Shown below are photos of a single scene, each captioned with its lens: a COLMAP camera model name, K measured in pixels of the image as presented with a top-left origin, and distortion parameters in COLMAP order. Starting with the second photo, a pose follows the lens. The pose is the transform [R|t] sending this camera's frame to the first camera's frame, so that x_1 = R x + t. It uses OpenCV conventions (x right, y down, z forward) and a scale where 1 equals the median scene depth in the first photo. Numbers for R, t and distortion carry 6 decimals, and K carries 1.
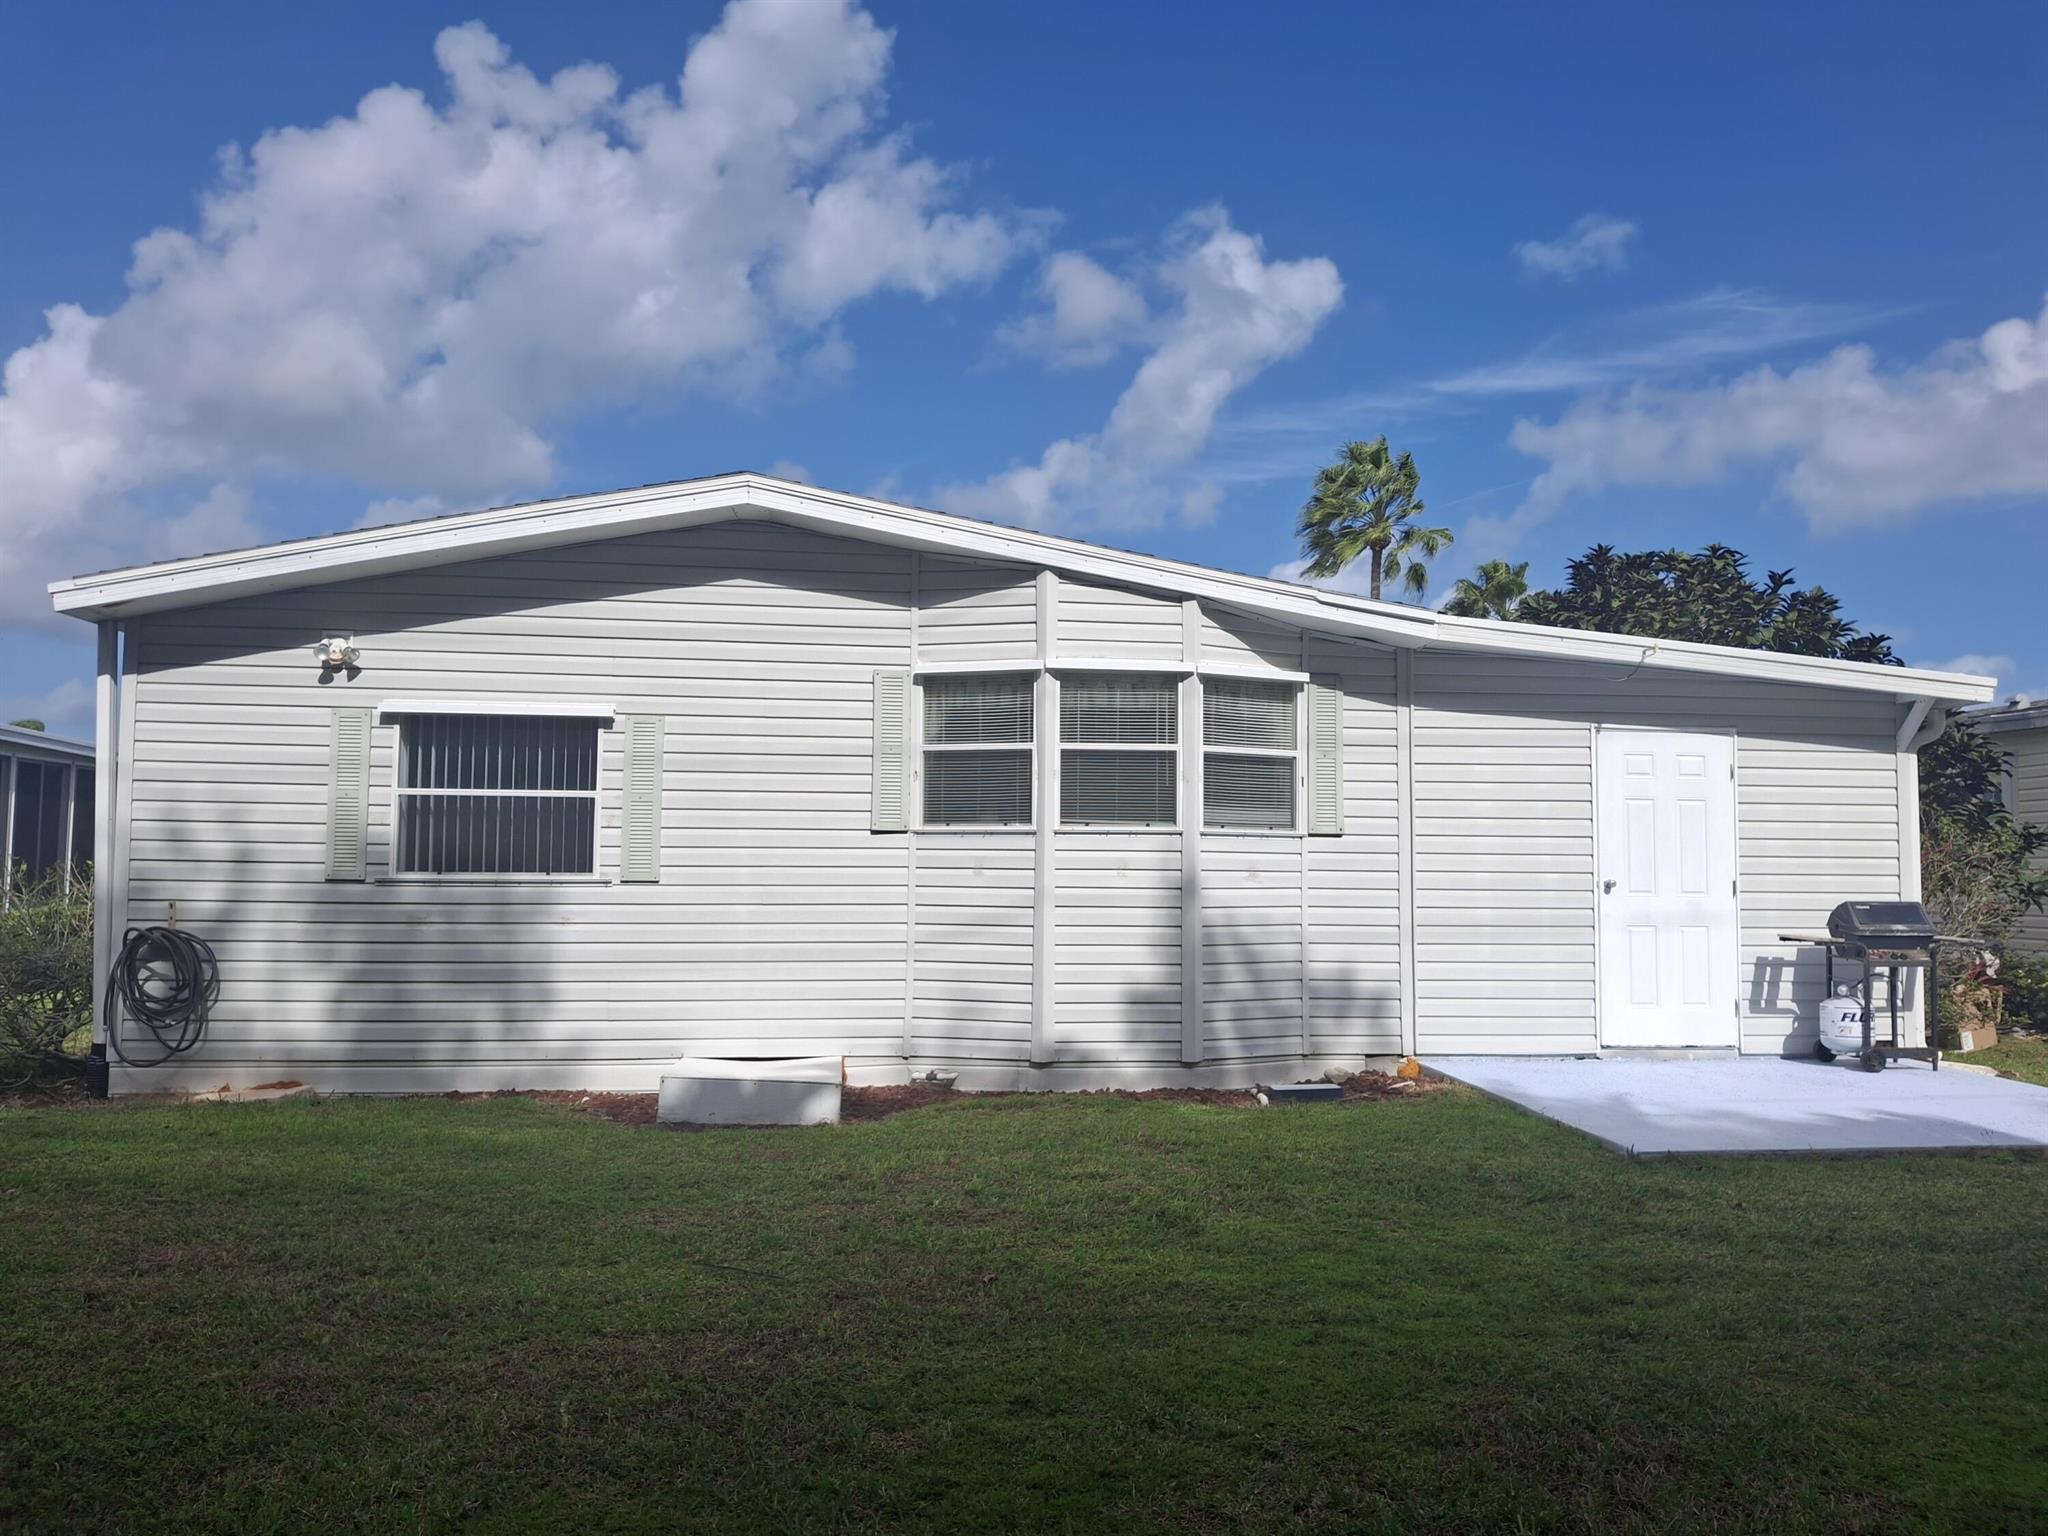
lens RADIAL K [[1482.9, 0, 1042.0], [0, 1482.9, 761.3], [0, 0, 1]] dist [0.131775, -0.256410]
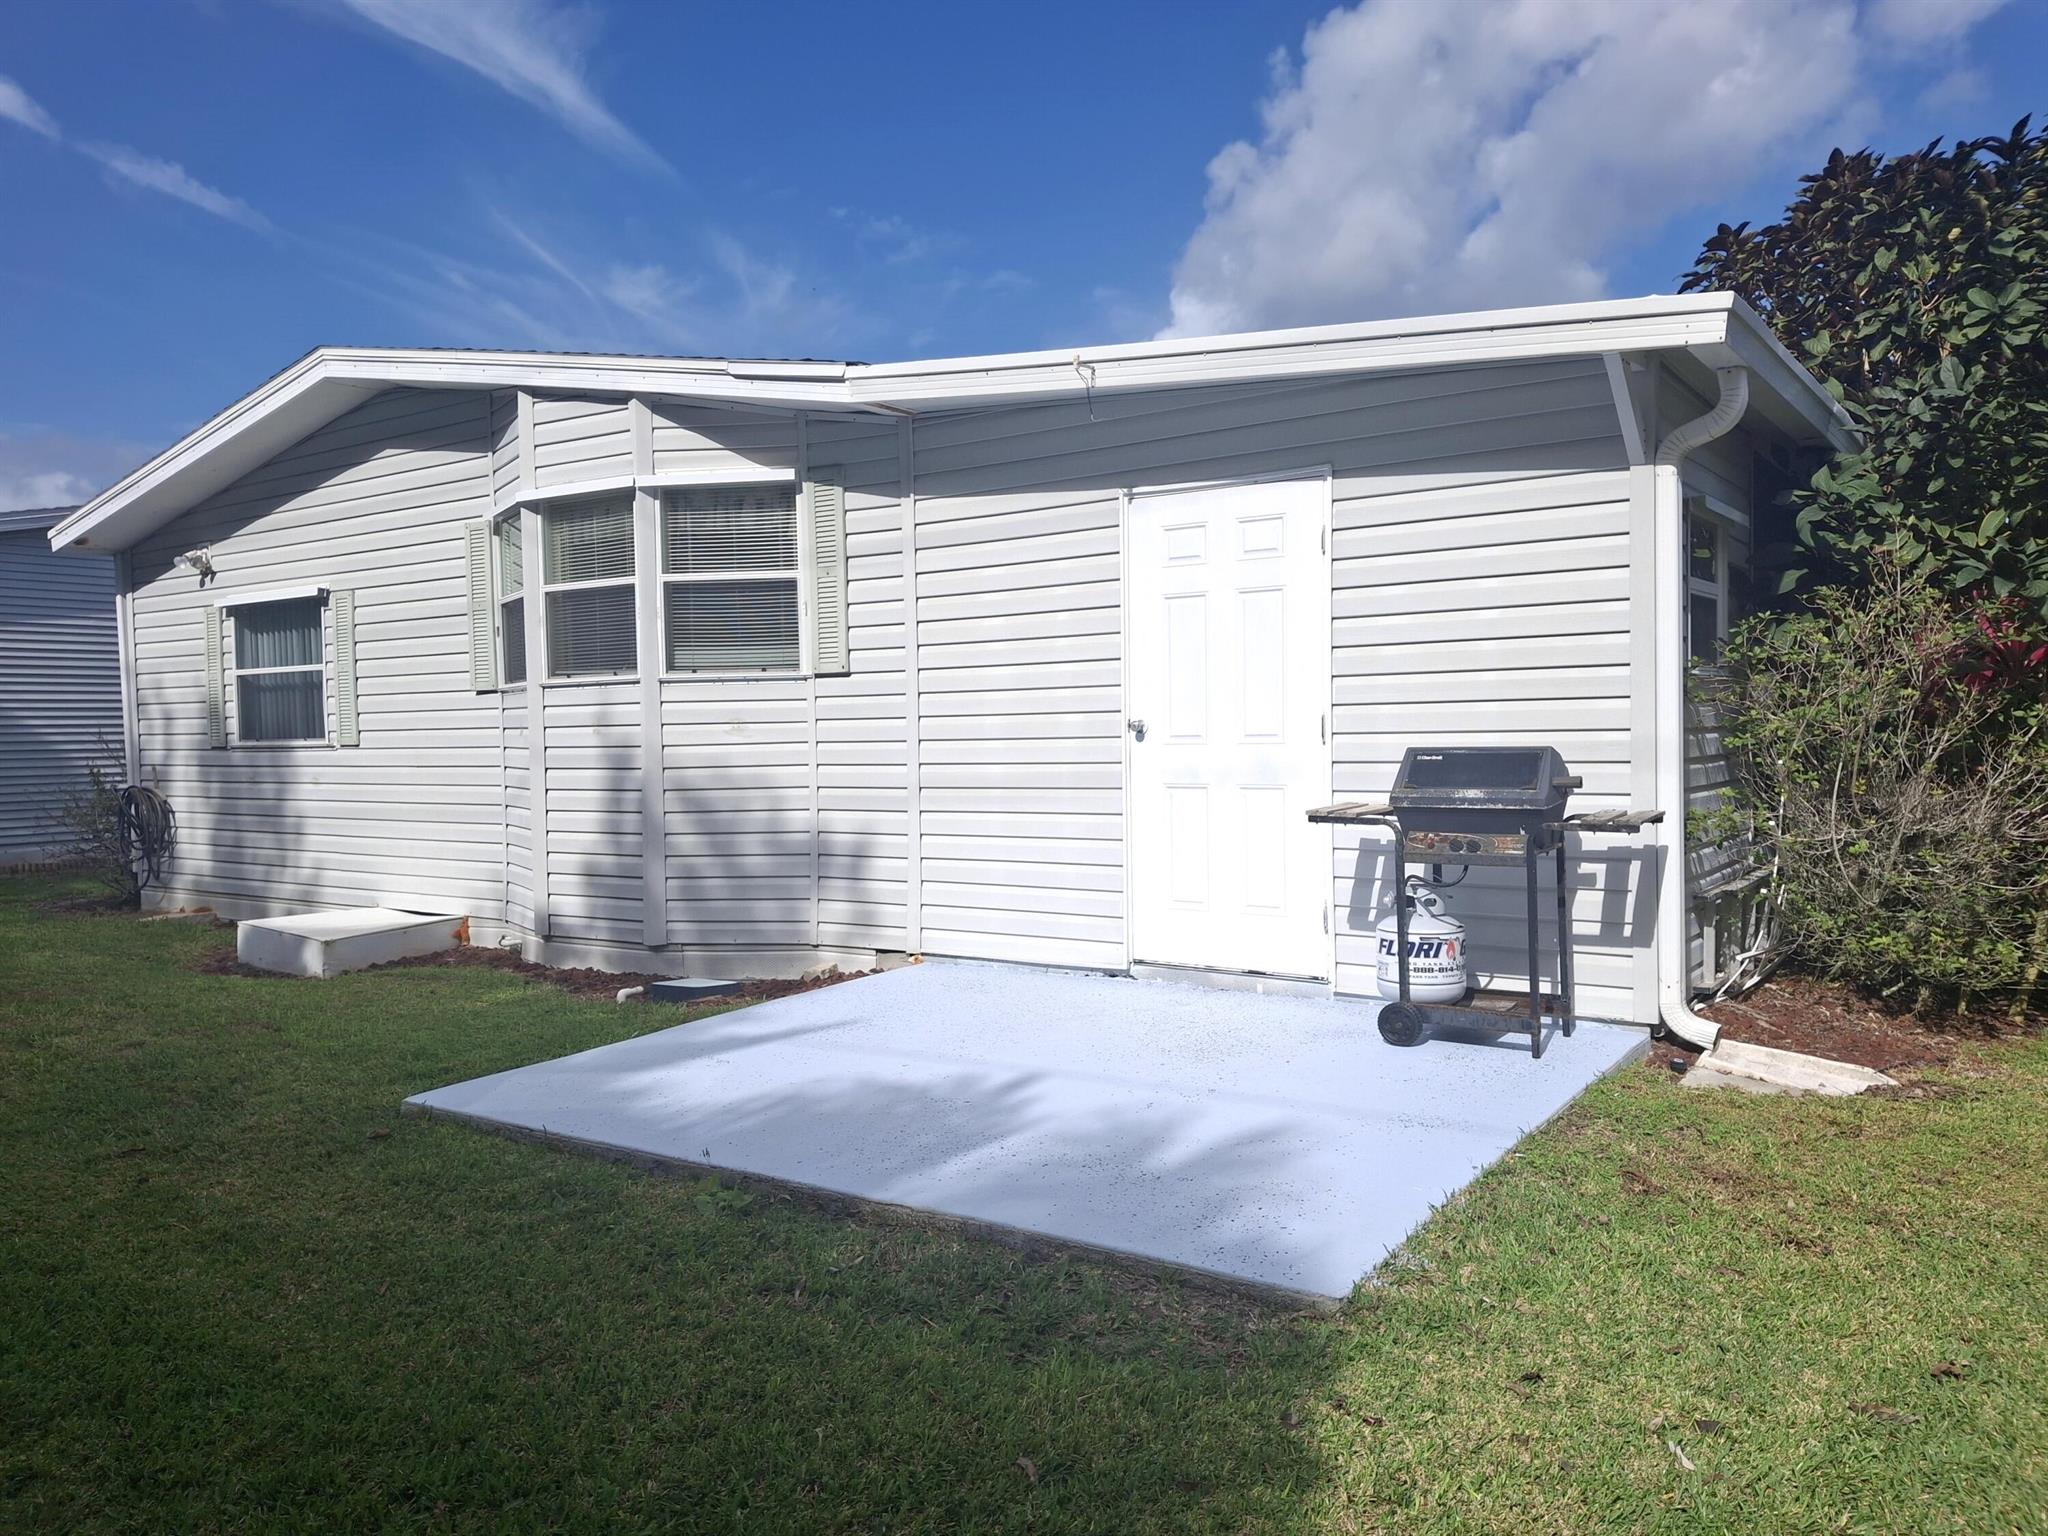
lens RADIAL K [[1482.9, 0, 1042.0], [0, 1482.9, 761.3], [0, 0, 1]] dist [0.131775, -0.256410]
pose [[0.765908, -0.007887, -0.642902, 0.800760], [0.070473, 0.994930, 0.071751, 0.047745], [0.639076, -0.100262, 0.762581, 0.478720]]
